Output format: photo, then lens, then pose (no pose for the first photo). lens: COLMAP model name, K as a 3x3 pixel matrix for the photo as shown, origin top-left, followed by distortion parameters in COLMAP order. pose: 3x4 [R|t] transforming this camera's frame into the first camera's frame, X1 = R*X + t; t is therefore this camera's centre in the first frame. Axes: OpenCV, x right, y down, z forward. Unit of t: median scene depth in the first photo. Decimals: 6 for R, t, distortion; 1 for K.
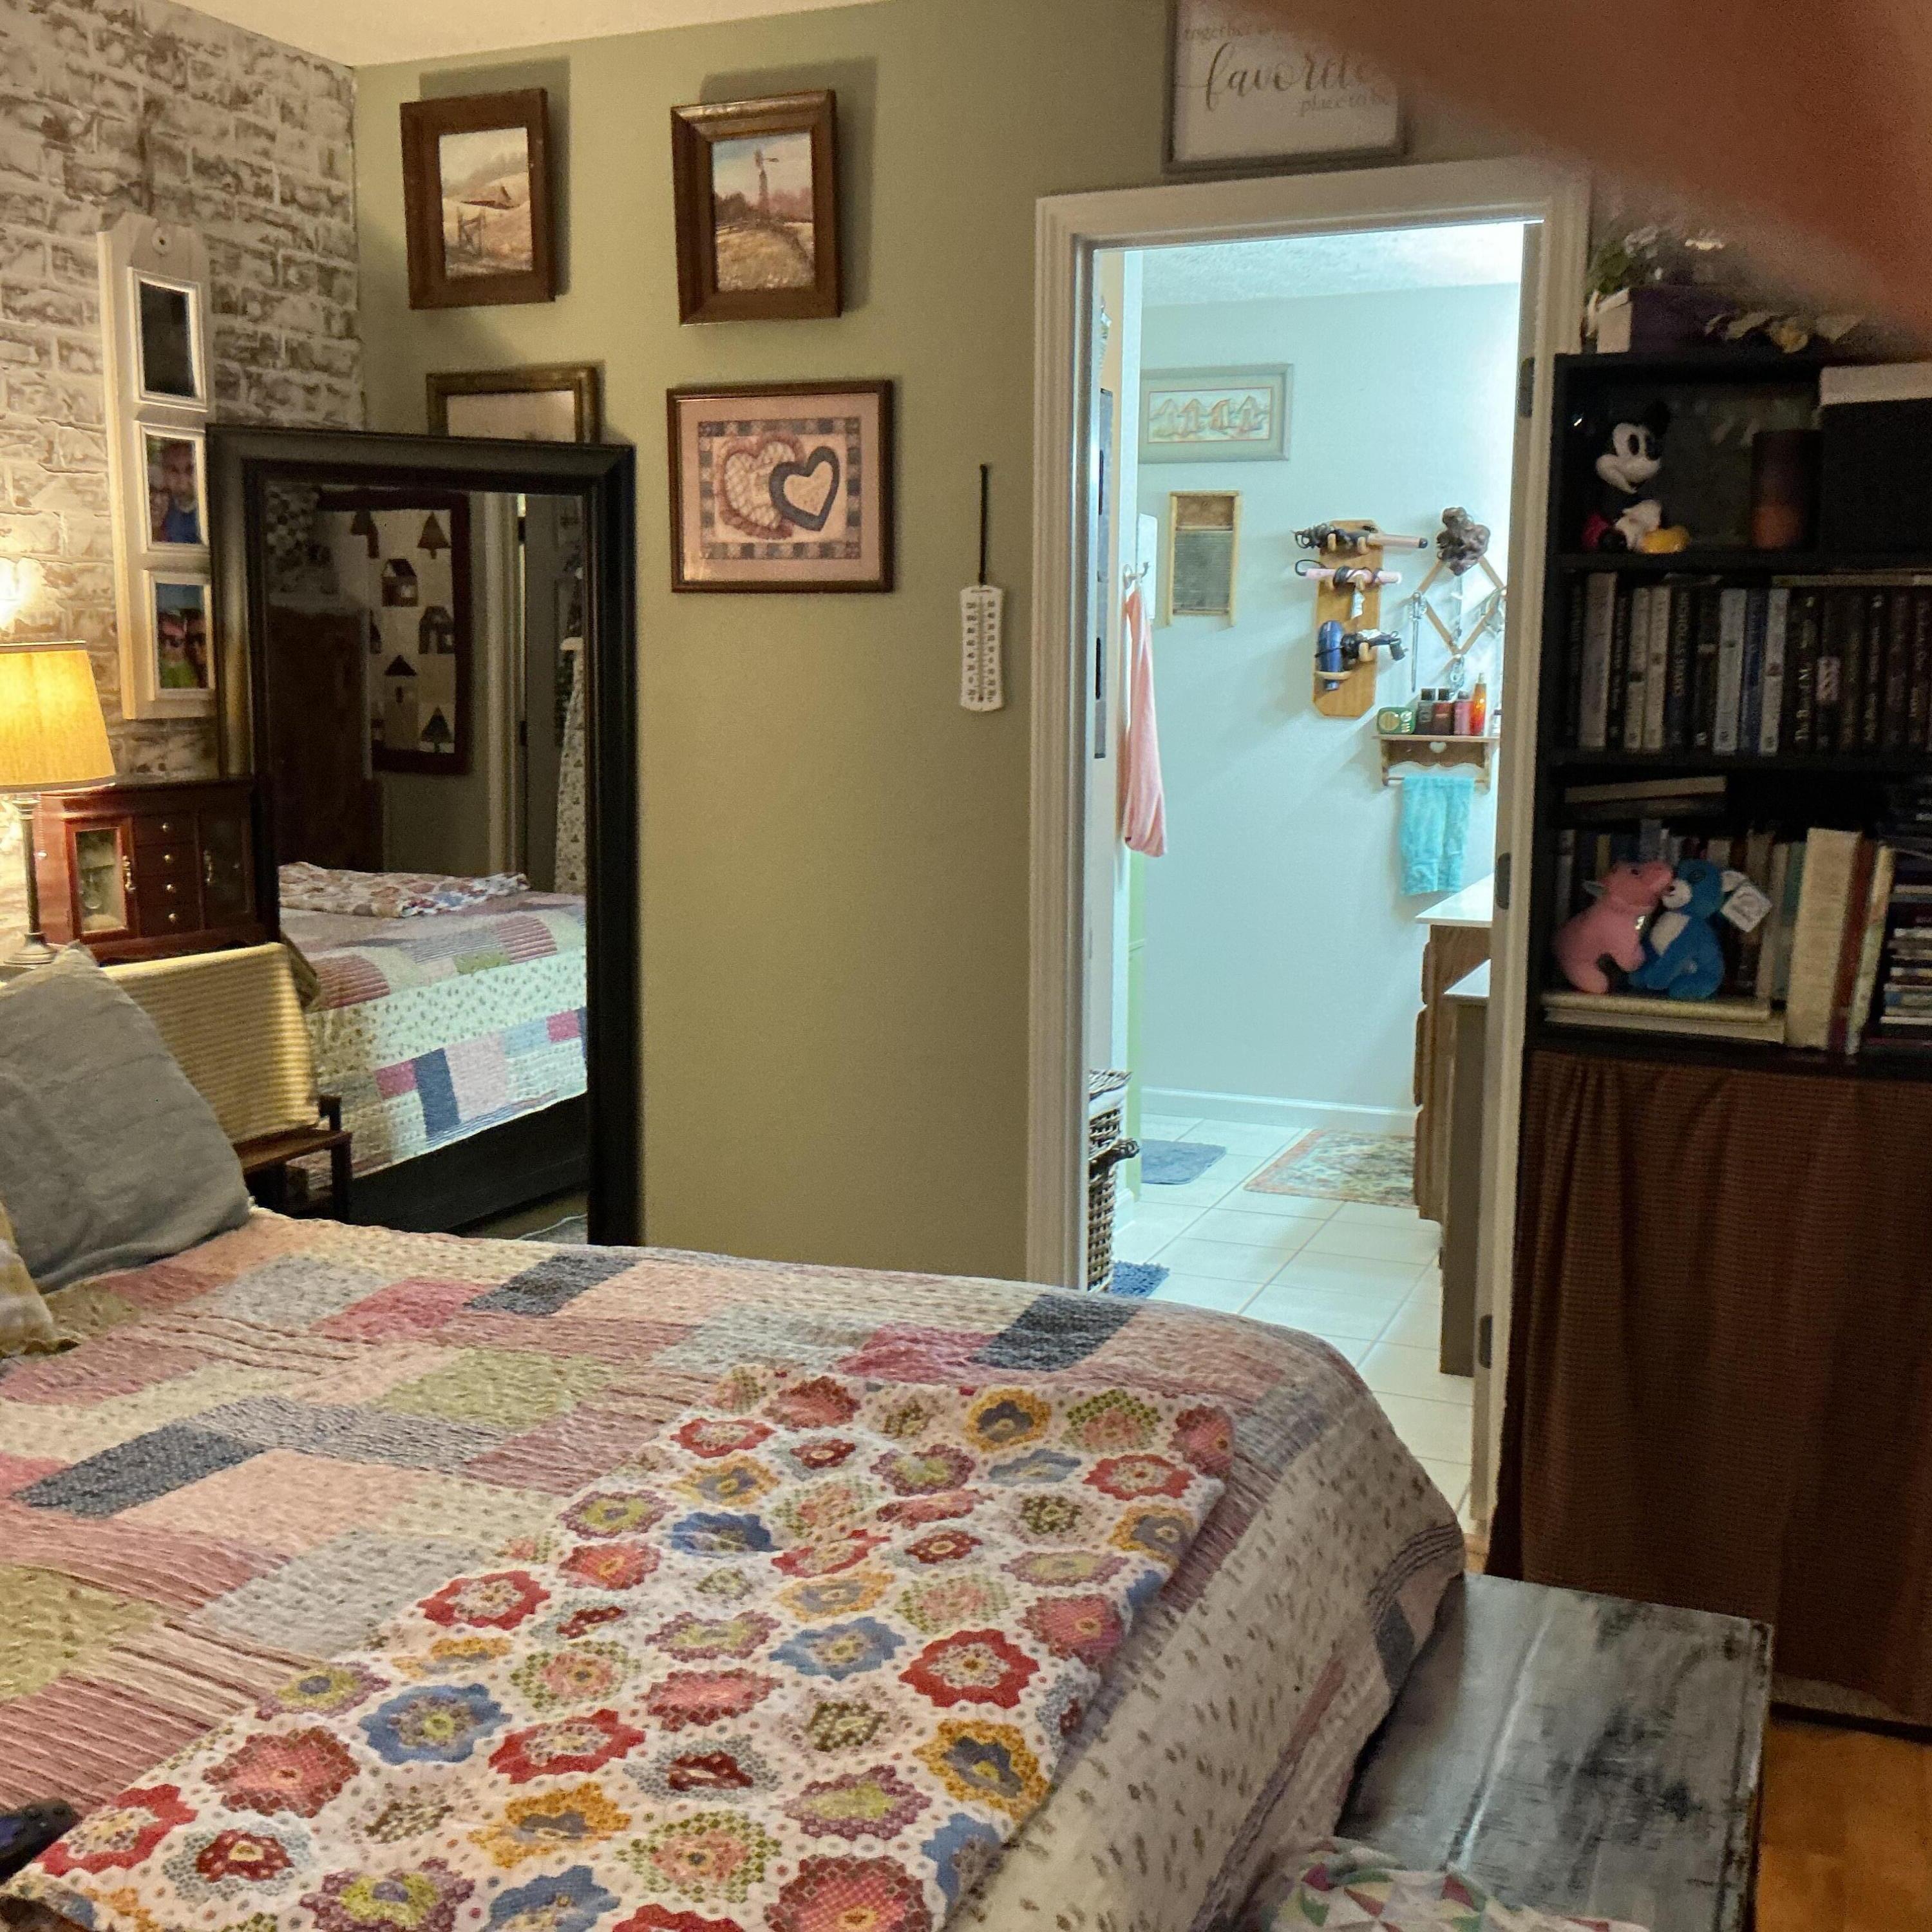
lens RADIAL K [[2121.9, 0, 966.0], [0, 2121.9, 966.0], [0, 0, 1]] dist [0.140921, -0.310923]
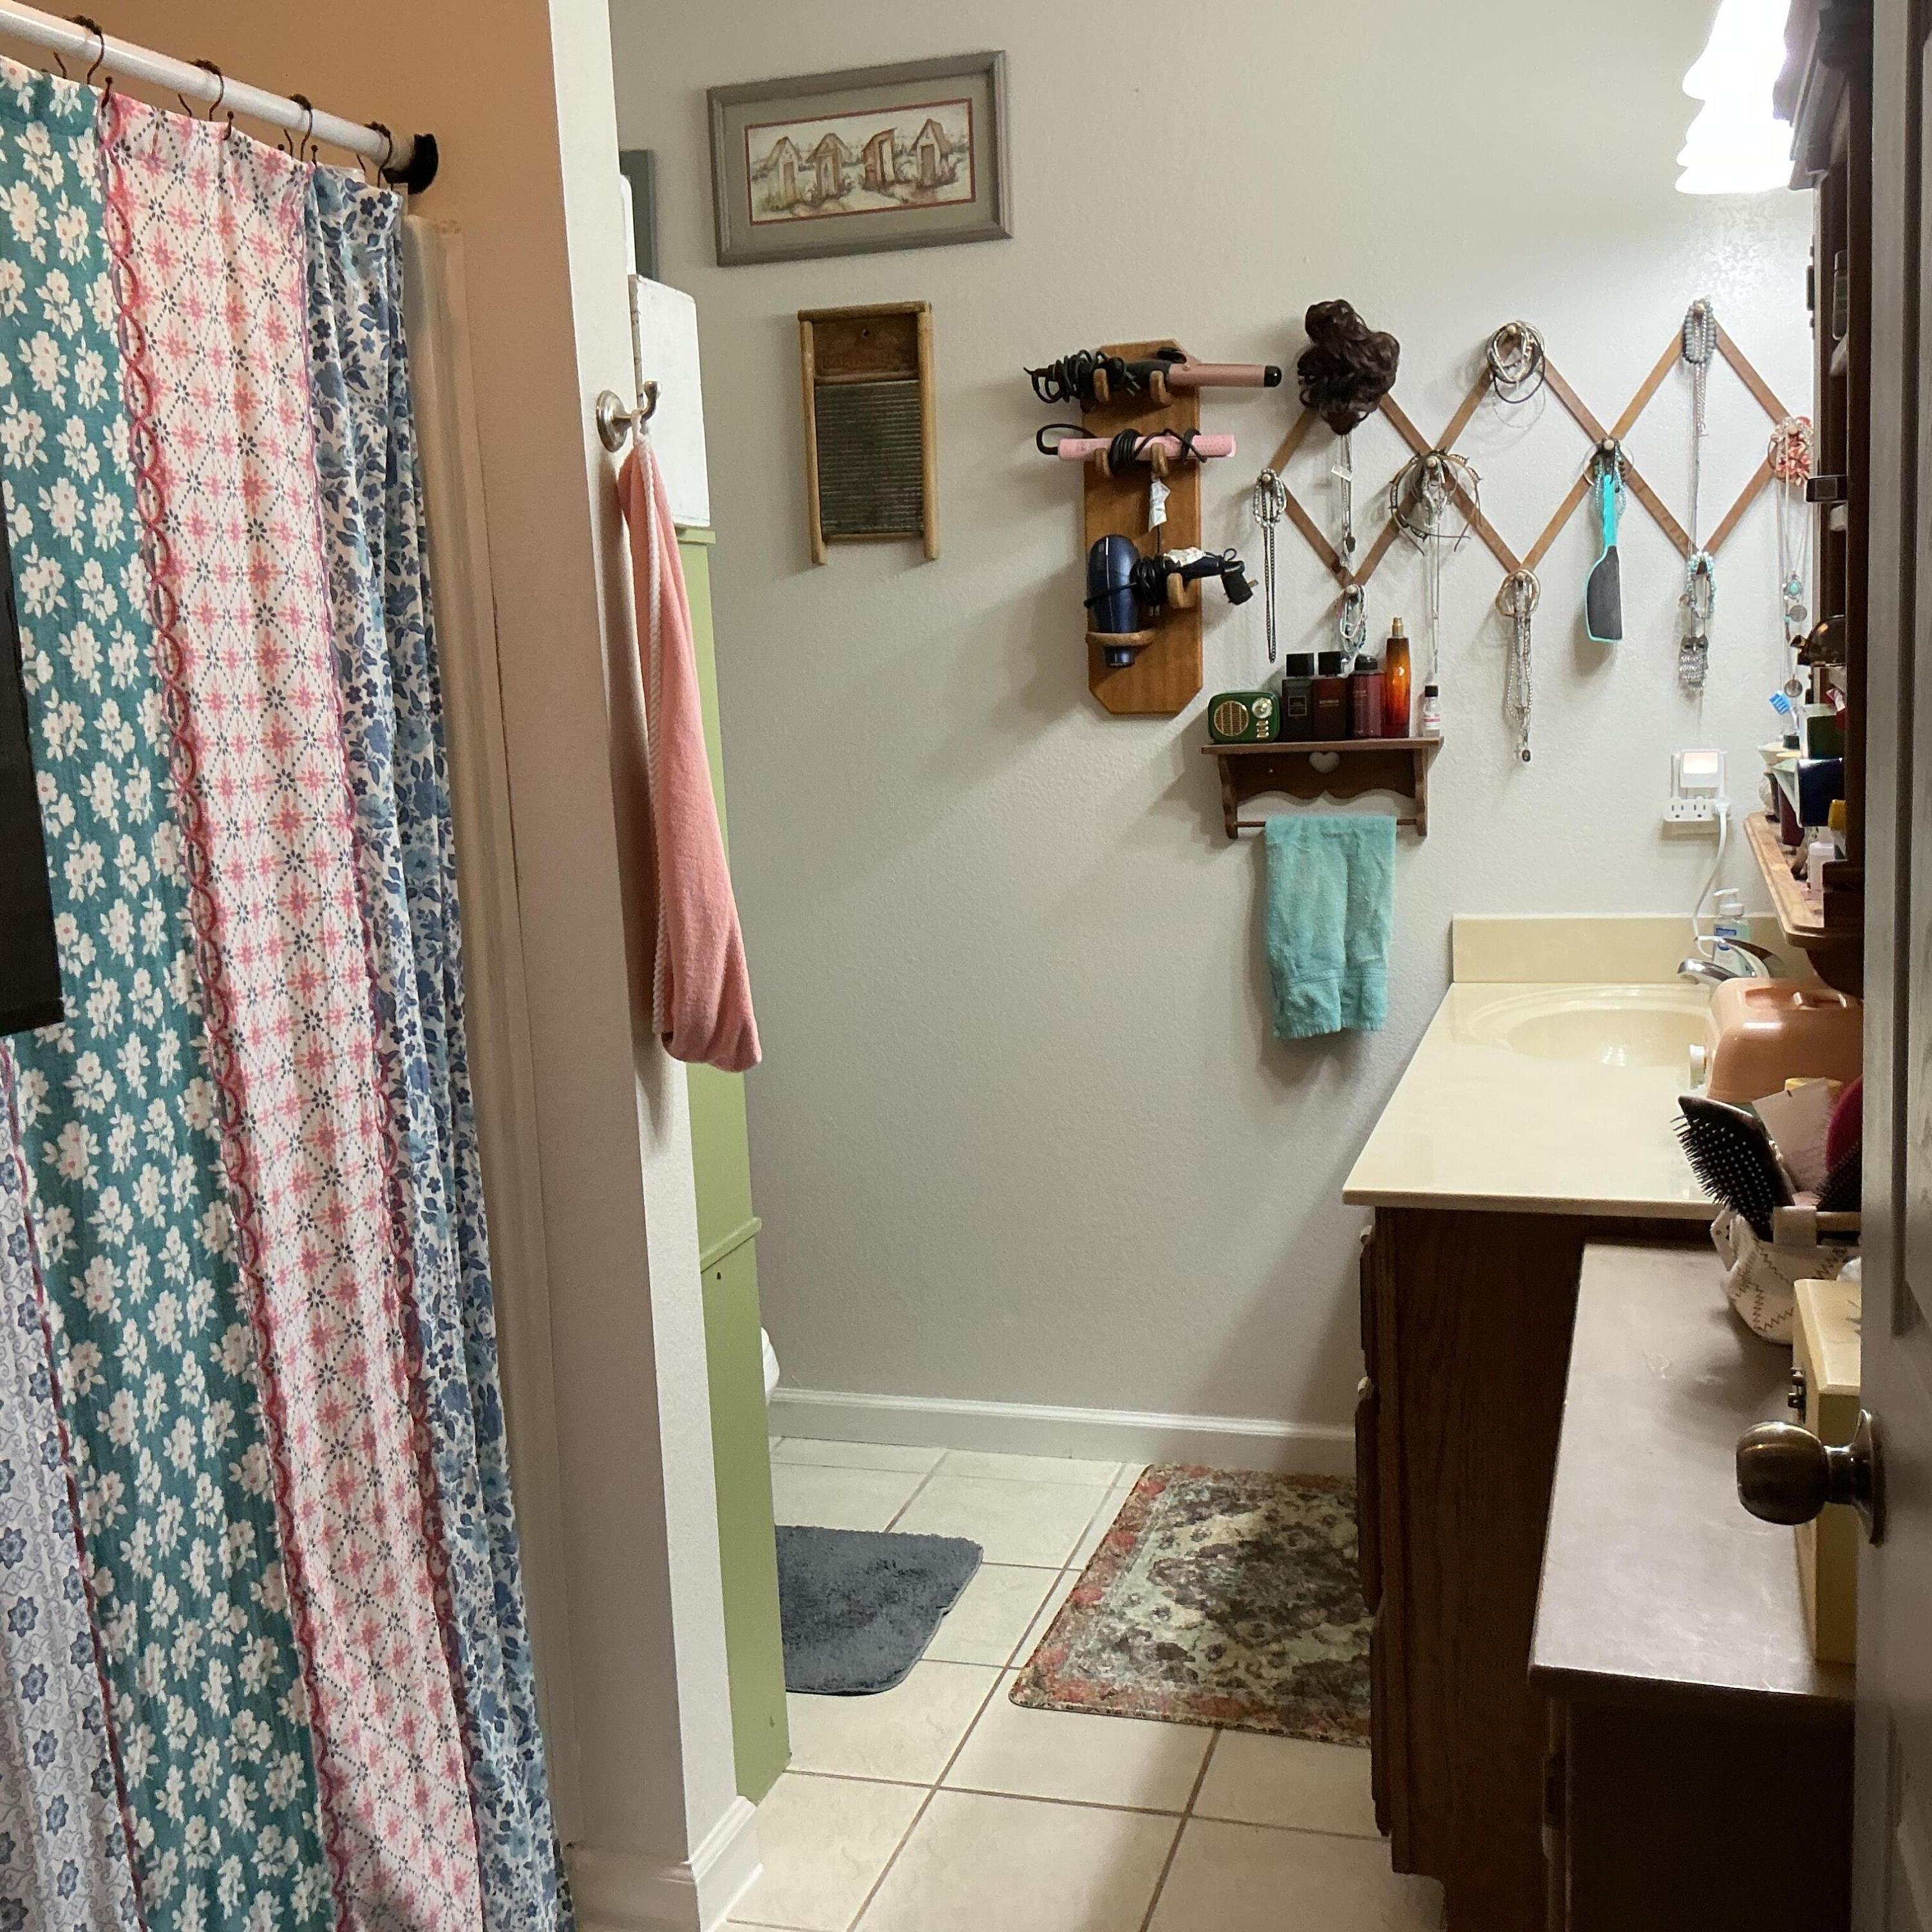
lens RADIAL K [[2297.6, 0, 913.8], [0, 2297.6, 1003.2], [0, 0, 1]] dist [0.224372, -0.752385]
pose [[0.995732, -0.068660, 0.061678, 0.079078], [0.068244, 0.997630, 0.008829, -0.054494], [-0.062138, -0.004583, 0.998057, 0.429804]]
